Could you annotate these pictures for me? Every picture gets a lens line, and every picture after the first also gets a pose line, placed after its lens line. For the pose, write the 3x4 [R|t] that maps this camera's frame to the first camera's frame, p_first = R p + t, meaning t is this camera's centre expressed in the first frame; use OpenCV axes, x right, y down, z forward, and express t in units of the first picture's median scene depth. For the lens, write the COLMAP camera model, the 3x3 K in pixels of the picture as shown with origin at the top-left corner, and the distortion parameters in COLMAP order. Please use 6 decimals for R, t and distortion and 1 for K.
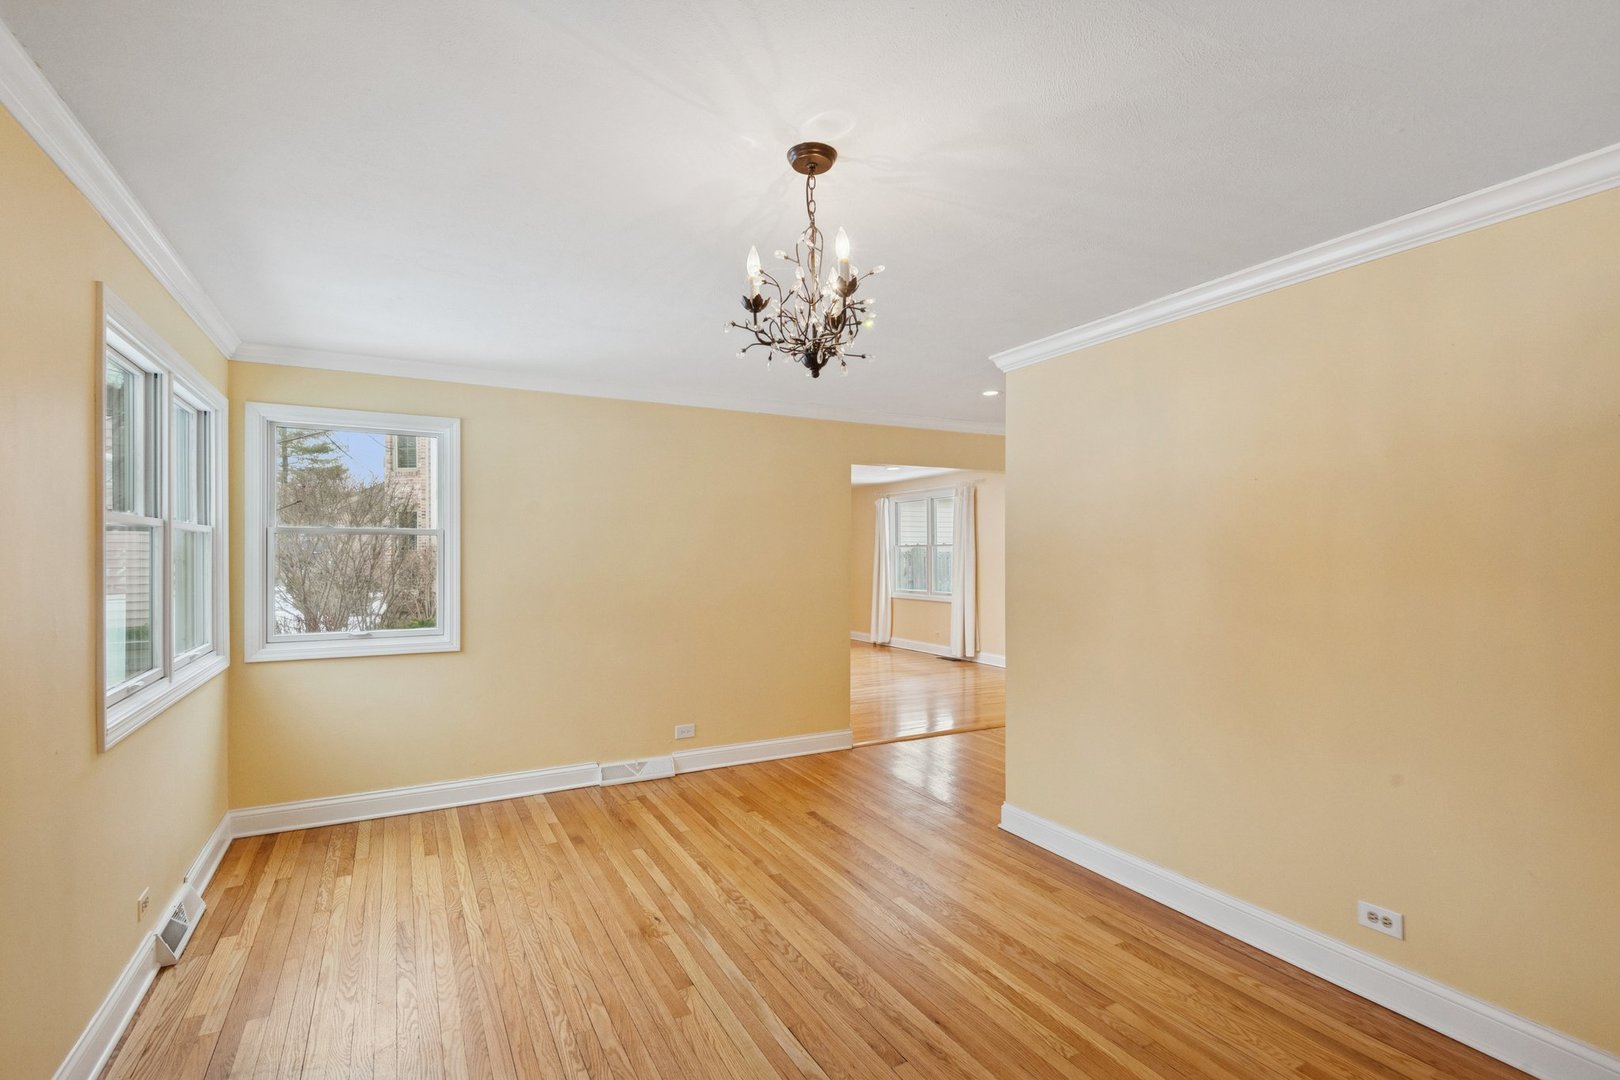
lens RADIAL K [[764.4, 0, 773.6], [0, 764.4, 551.4], [0, 0, 1]] dist [0.004074, -0.000943]
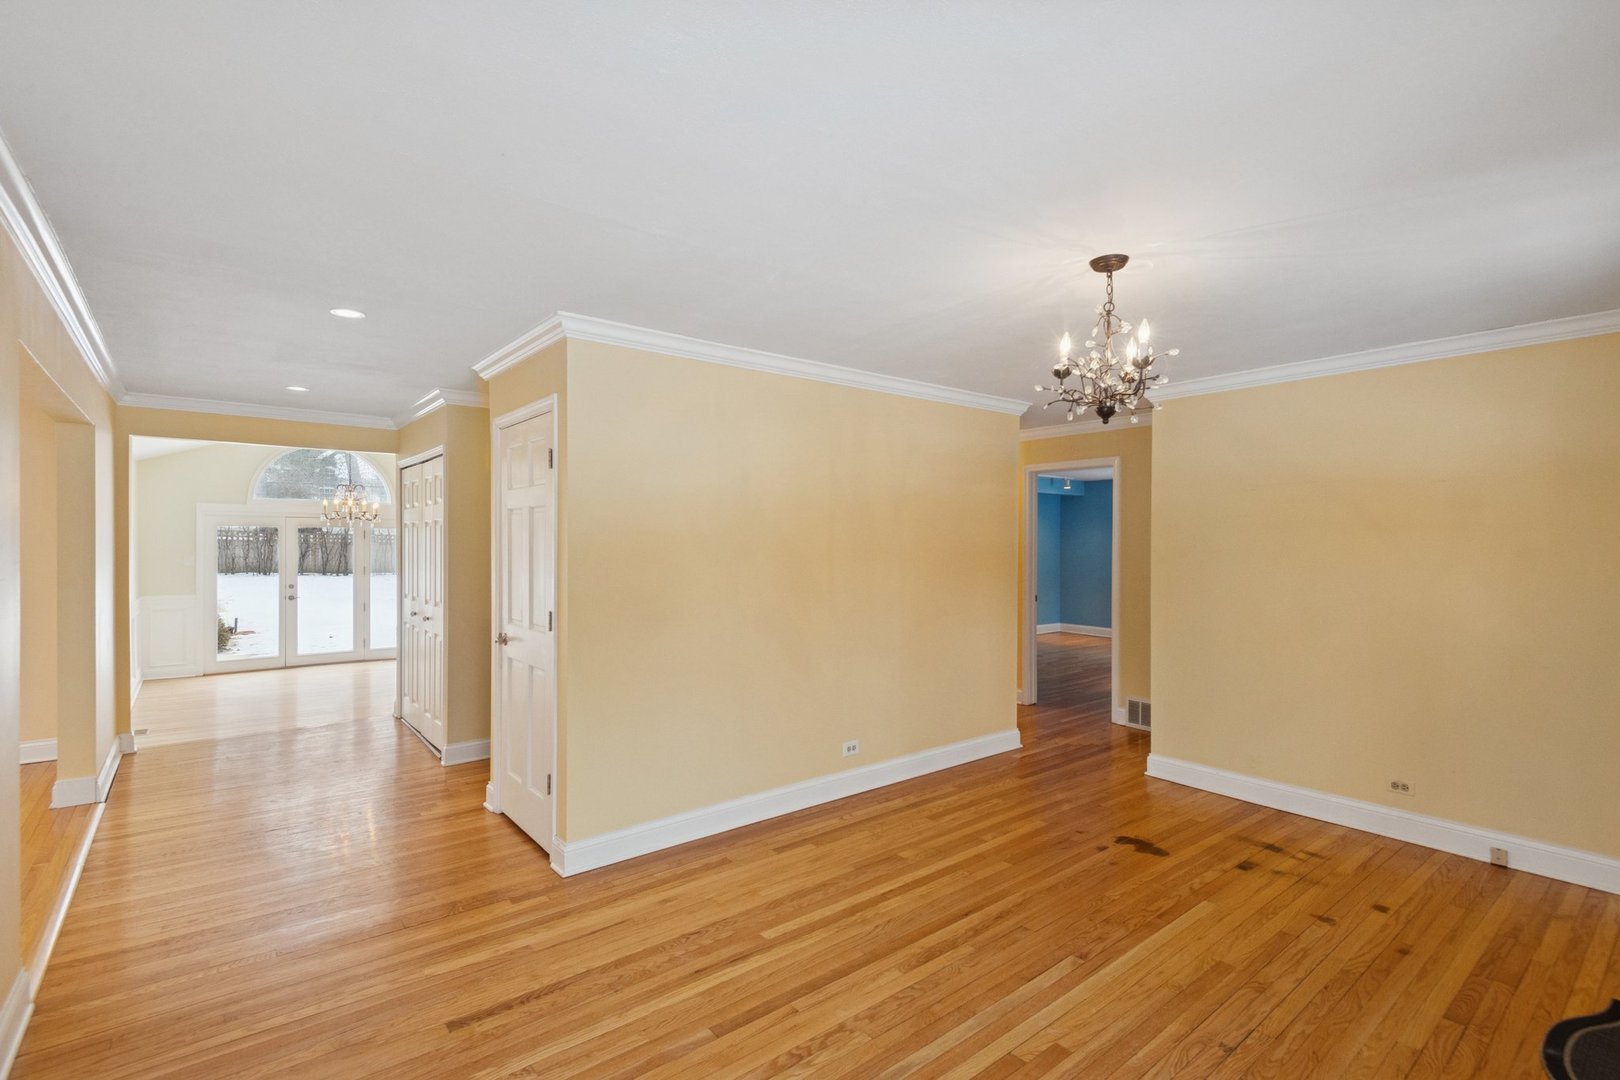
lens RADIAL K [[764.4, 0, 808.2], [0, 764.4, 539.2], [0, 0, 1]] dist [0.004074, -0.000943]
pose [[-0.226185, -0.007923, 0.974052, -0.879135], [-0.001393, 0.999969, 0.007810, -0.032039], [-0.974083, 0.000409, -0.226189, 1.379853]]
